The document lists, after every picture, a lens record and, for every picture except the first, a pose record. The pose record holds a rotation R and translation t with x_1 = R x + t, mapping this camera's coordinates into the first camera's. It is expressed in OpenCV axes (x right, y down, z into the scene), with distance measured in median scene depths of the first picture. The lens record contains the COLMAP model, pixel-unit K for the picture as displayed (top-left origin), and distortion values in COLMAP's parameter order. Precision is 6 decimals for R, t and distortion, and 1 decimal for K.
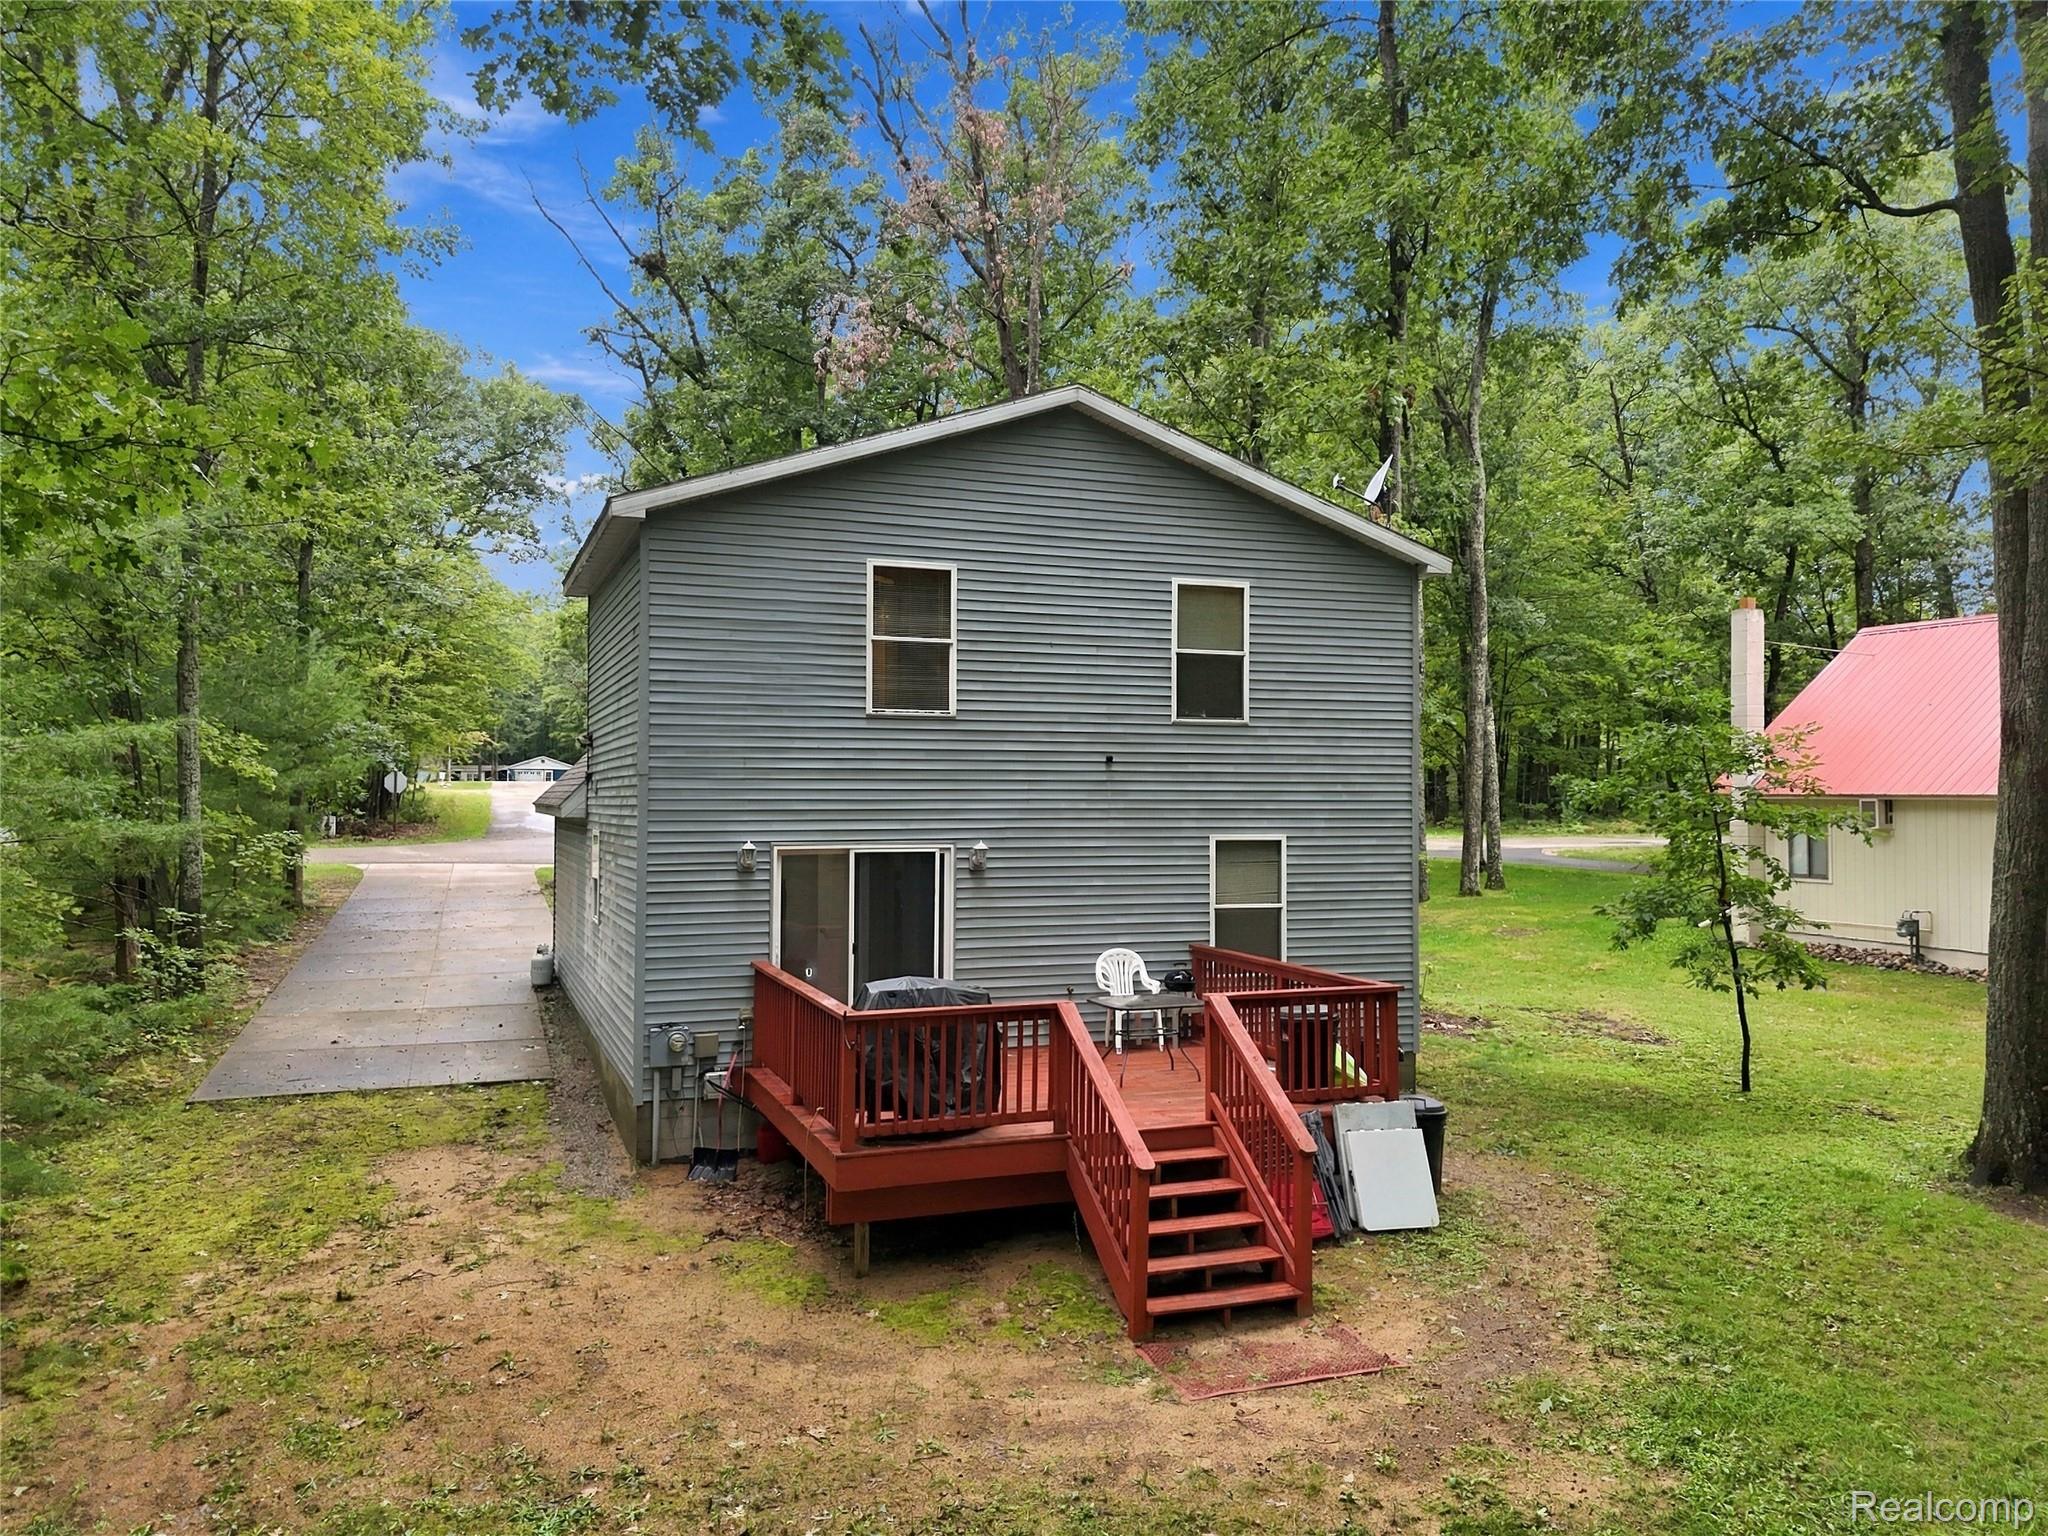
lens RADIAL K [[1565.8, 0, 1033.2], [0, 1565.8, 773.6], [0, 0, 1]] dist [0.073644, -0.087713]
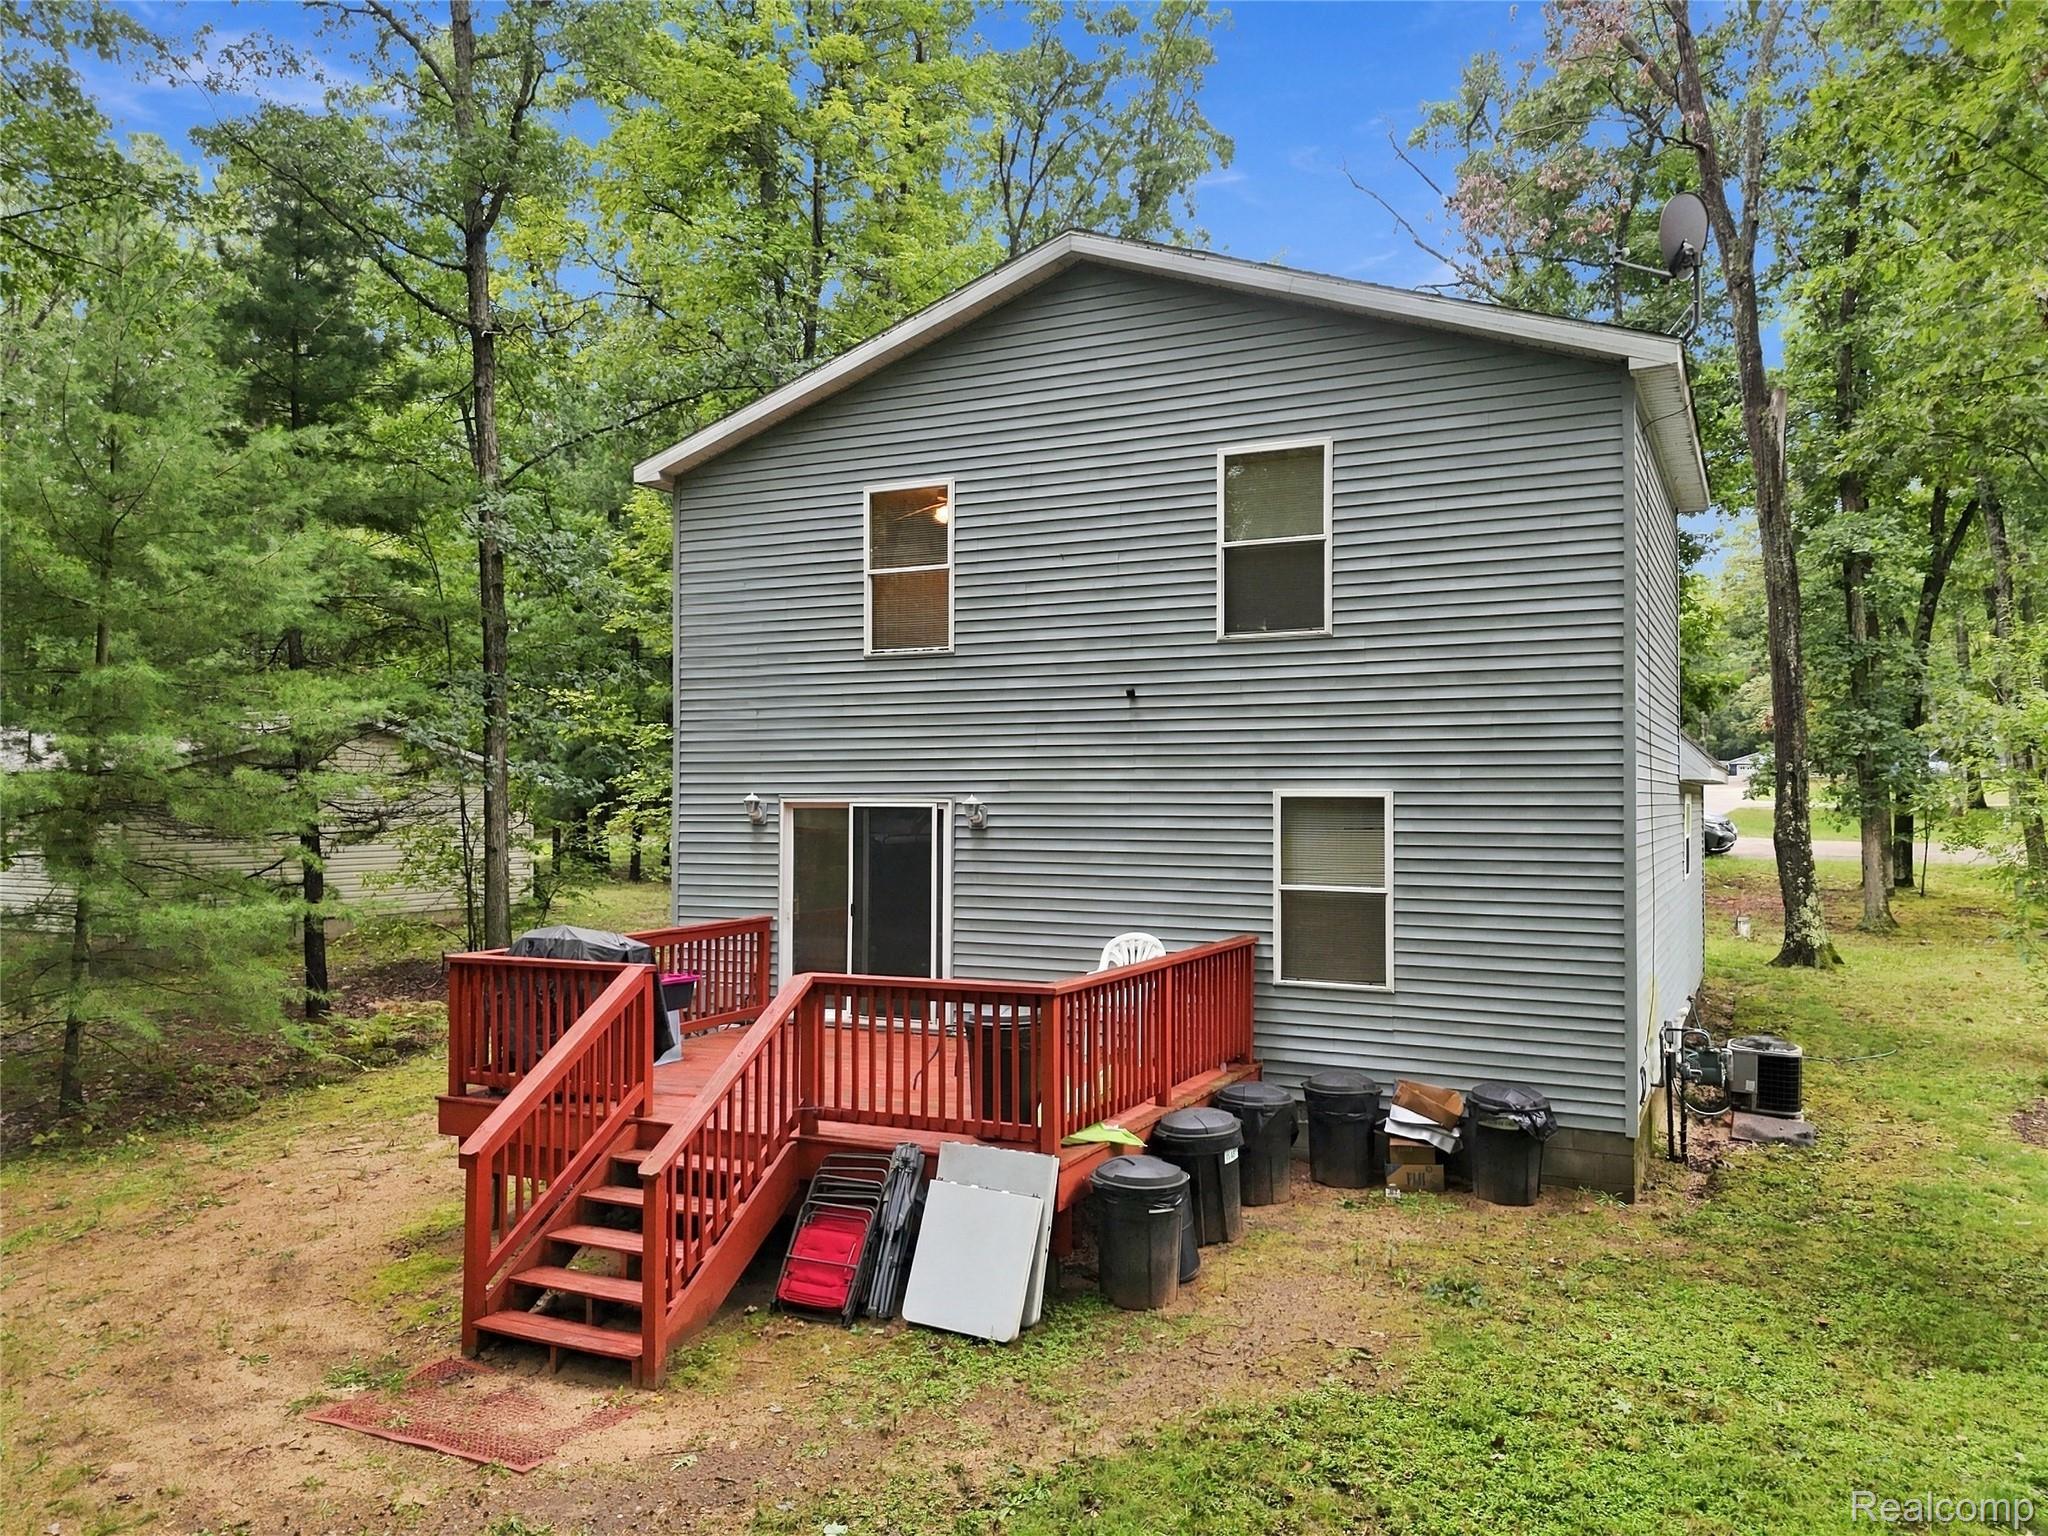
lens RADIAL K [[1559.5, 0, 1024.0], [0, 1559.5, 779.1], [0, 0, 1]] dist [0.091447, -0.074113]
pose [[0.656030, -0.012747, -0.754627, 0.644178], [0.011875, 0.999908, -0.006567, 0.041160], [0.754642, -0.004653, 0.656121, 0.468696]]
